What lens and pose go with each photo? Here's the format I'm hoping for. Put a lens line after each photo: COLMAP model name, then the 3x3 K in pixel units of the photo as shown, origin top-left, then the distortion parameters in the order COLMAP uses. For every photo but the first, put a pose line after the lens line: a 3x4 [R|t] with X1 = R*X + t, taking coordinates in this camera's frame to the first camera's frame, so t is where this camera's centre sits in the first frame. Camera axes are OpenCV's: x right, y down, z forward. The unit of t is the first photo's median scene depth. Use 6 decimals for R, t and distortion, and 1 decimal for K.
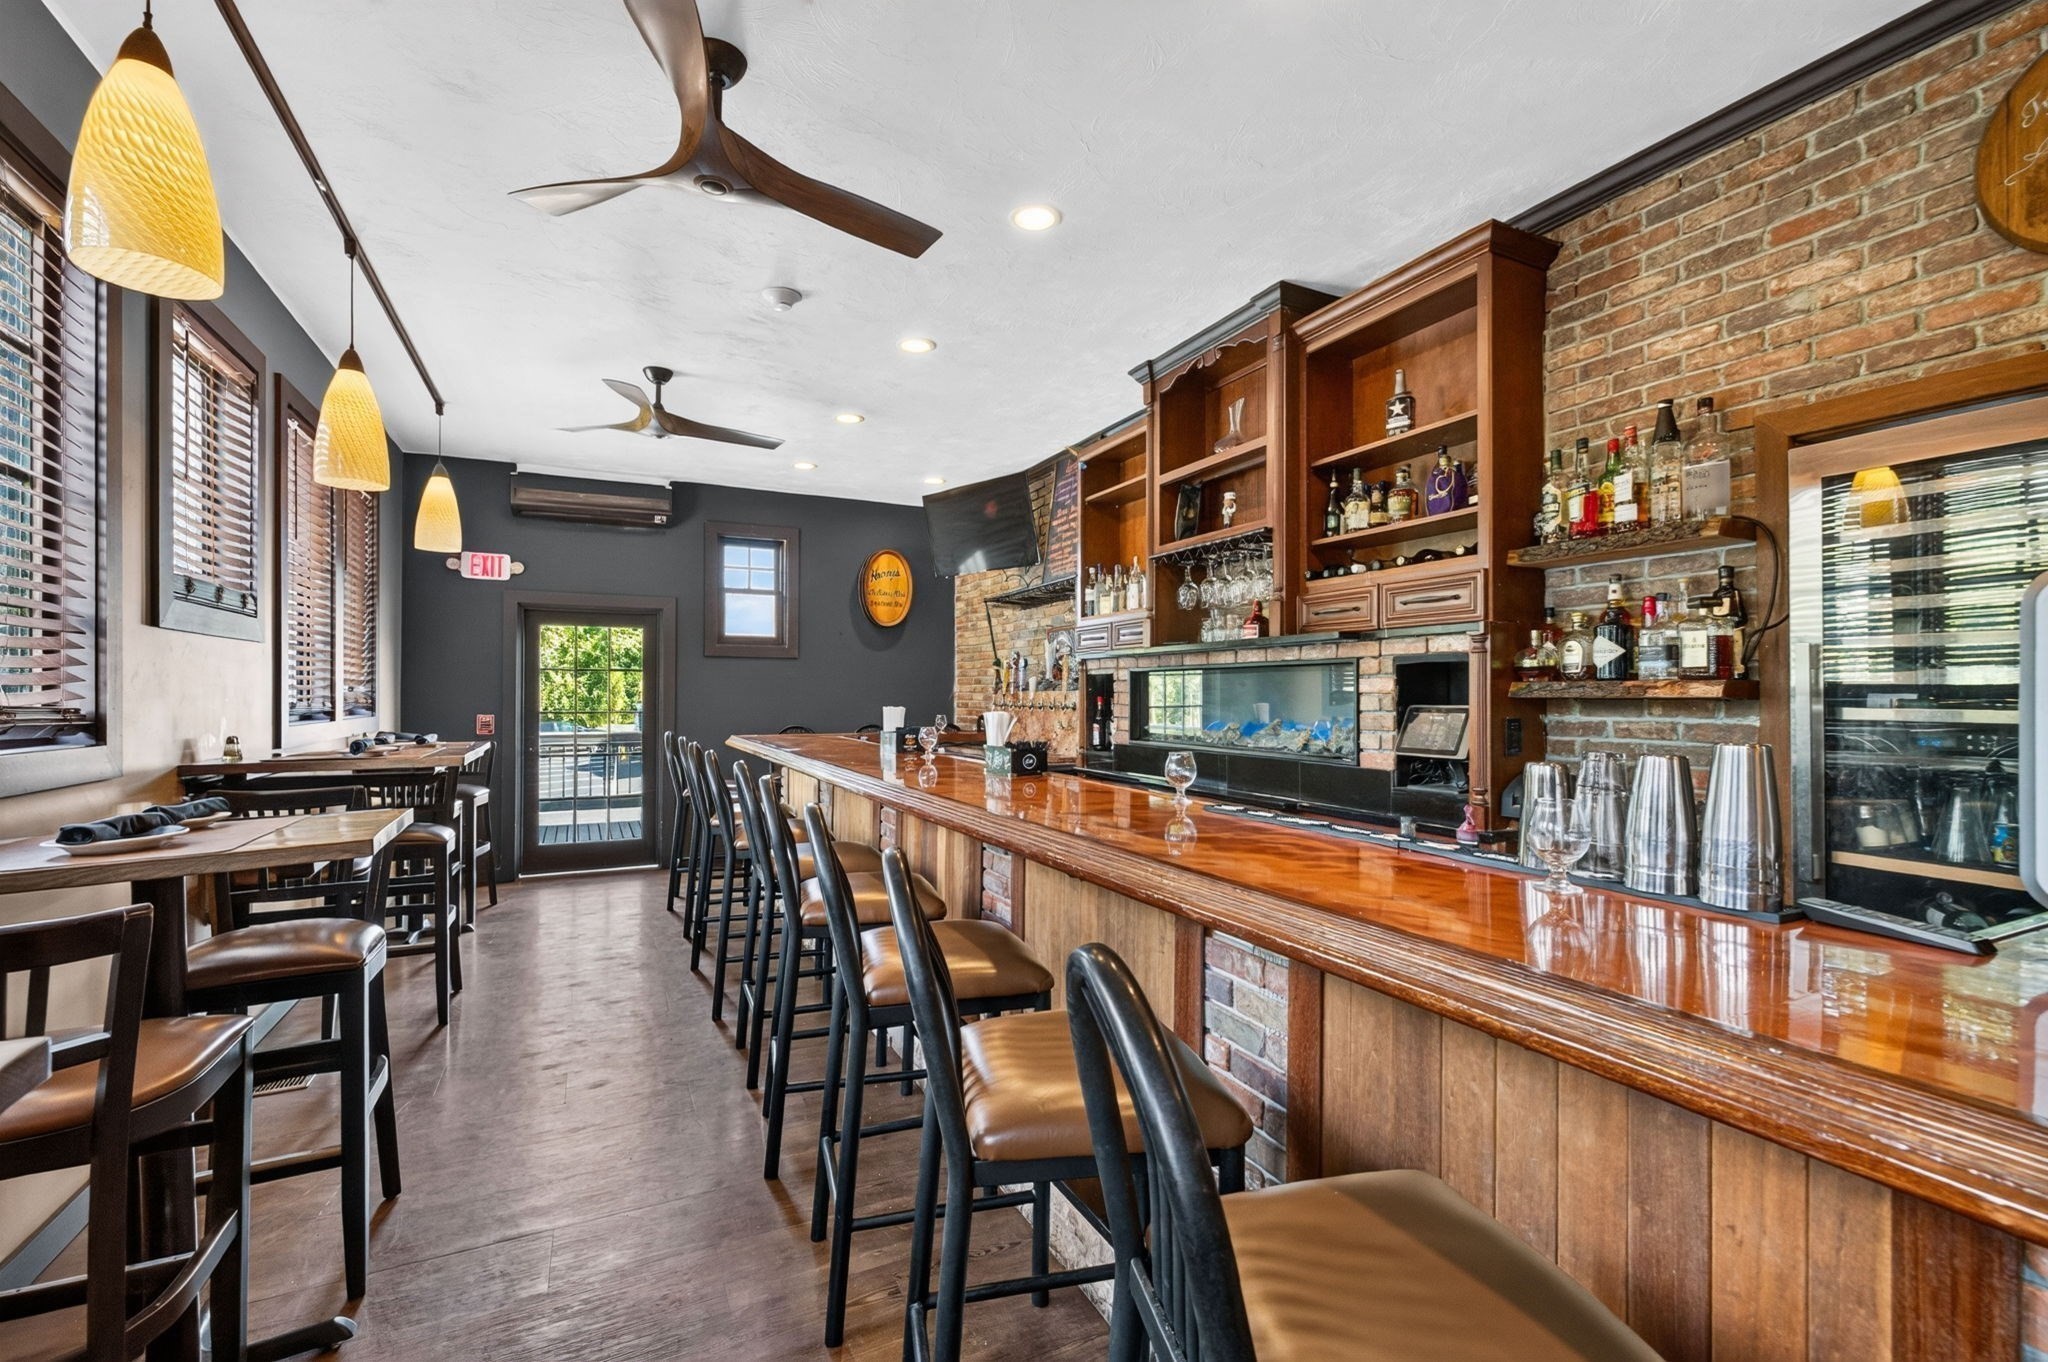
lens RADIAL K [[857.1, 0, 1028.1], [0, 857.1, 694.0], [0, 0, 1]] dist [-0.003125, -0.000163]
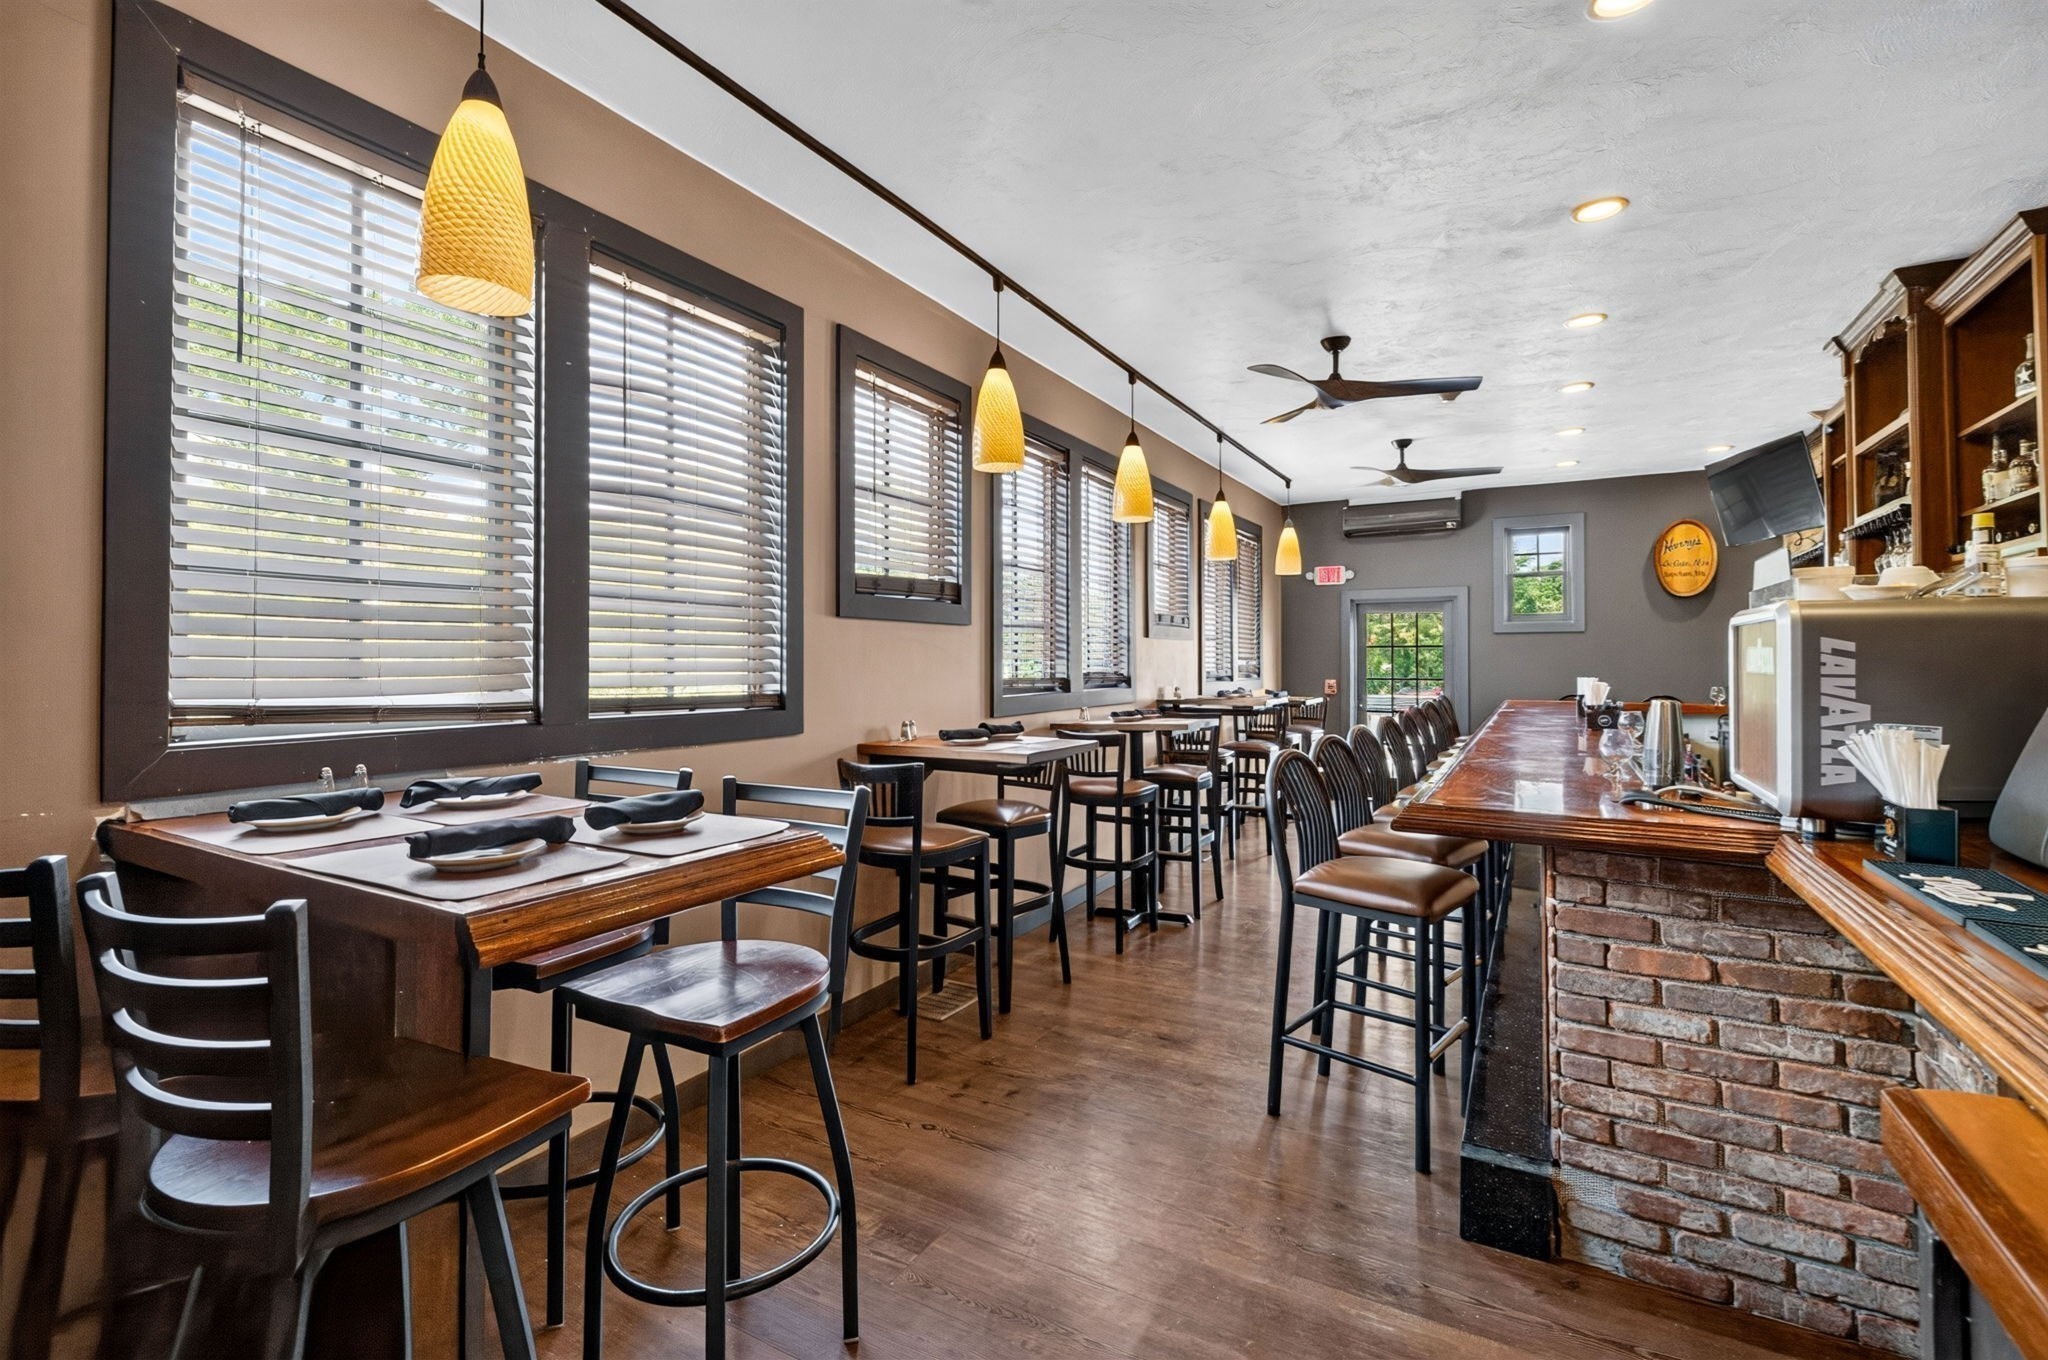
lens RADIAL K [[857.1, 0, 1026.3], [0, 857.1, 665.2], [0, 0, 1]] dist [-0.003125, -0.000163]
pose [[0.552936, 0.001511, -0.833222, 0.449417], [0.002128, 0.999993, 0.003226, -0.008466], [0.833221, -0.003557, 0.552929, -0.342674]]
